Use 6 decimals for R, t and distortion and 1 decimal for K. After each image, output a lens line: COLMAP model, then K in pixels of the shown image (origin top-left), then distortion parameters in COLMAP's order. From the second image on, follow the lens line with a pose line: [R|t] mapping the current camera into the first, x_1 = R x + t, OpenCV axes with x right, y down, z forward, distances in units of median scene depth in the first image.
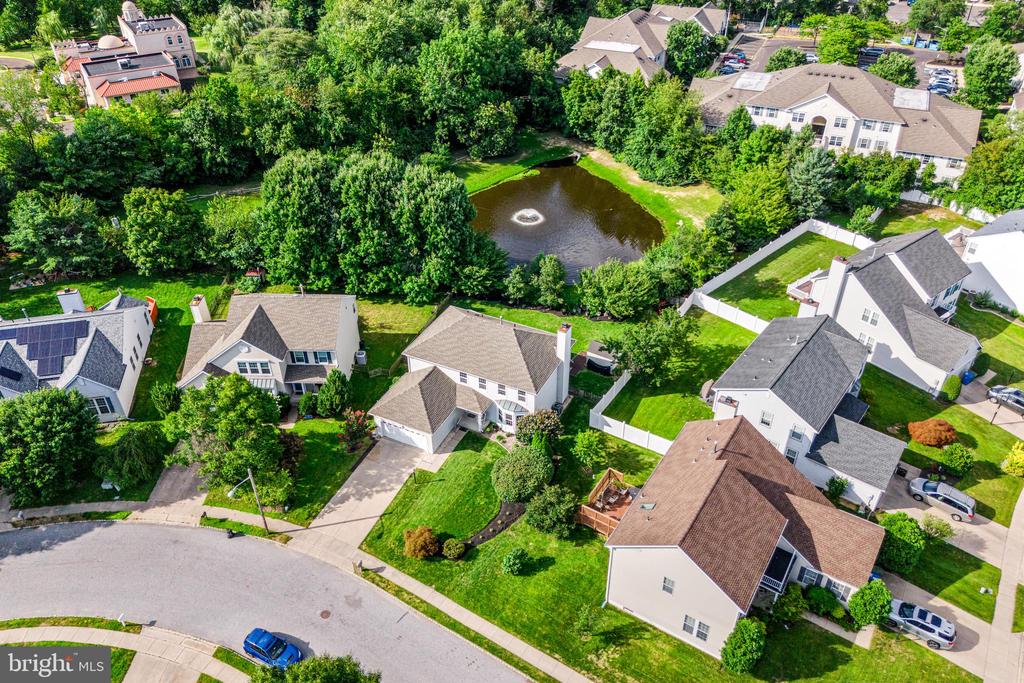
lens RADIAL K [[762.6, 0, 510.1], [0, 762.6, 349.4], [0, 0, 1]] dist [0.058473, -0.048527]
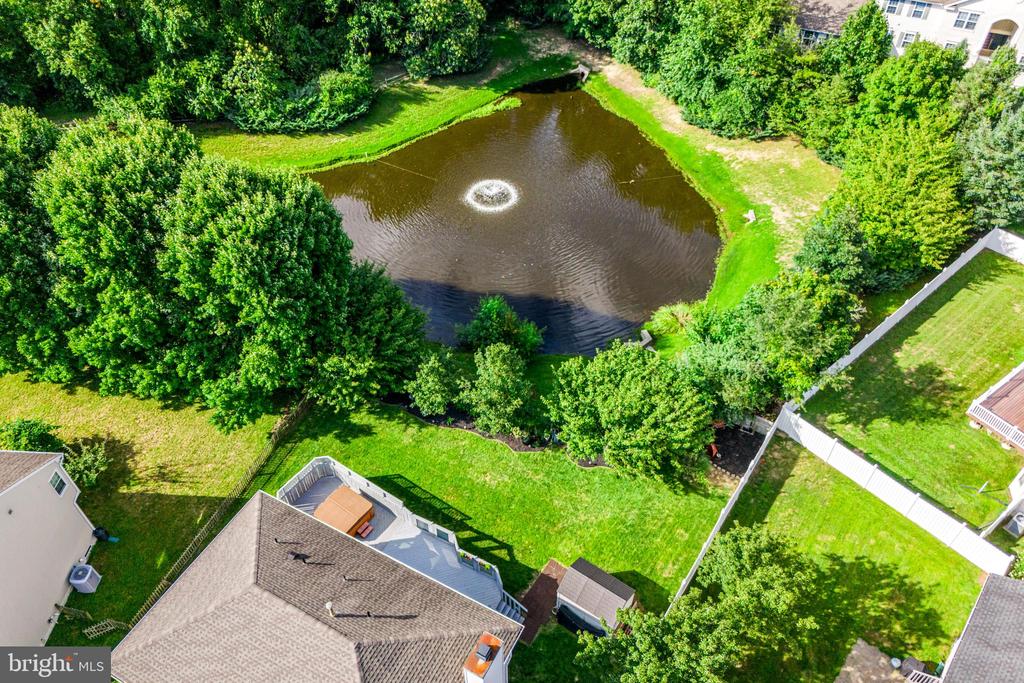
lens RADIAL K [[762.6, 0, 518.7], [0, 762.6, 333.5], [0, 0, 1]] dist [0.058473, -0.048527]
pose [[0.999535, 0.021907, -0.021207, 0.067266], [-0.018396, 0.987970, 0.153544, -0.176855], [0.024315, -0.153083, 0.987914, 0.444575]]
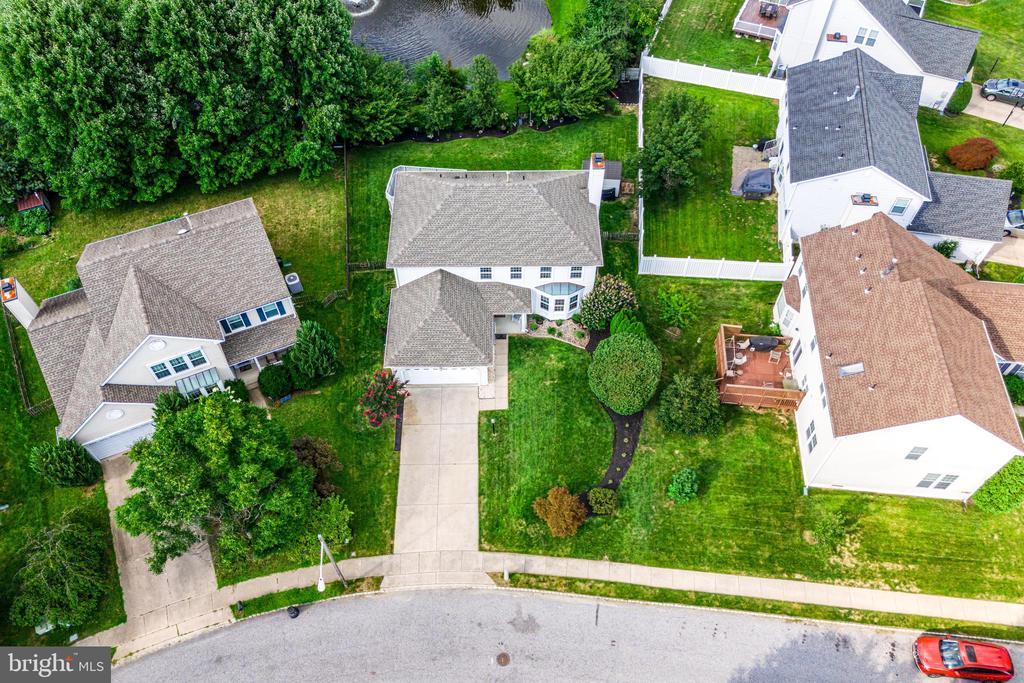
lens RADIAL K [[762.6, 0, 509.7], [0, 762.6, 348.2], [0, 0, 1]] dist [0.058473, -0.048527]
pose [[0.888346, -0.363646, 0.280363, -0.190939], [0.263142, 0.903547, 0.338171, -0.096076], [-0.376296, -0.226637, 0.898353, 0.235326]]
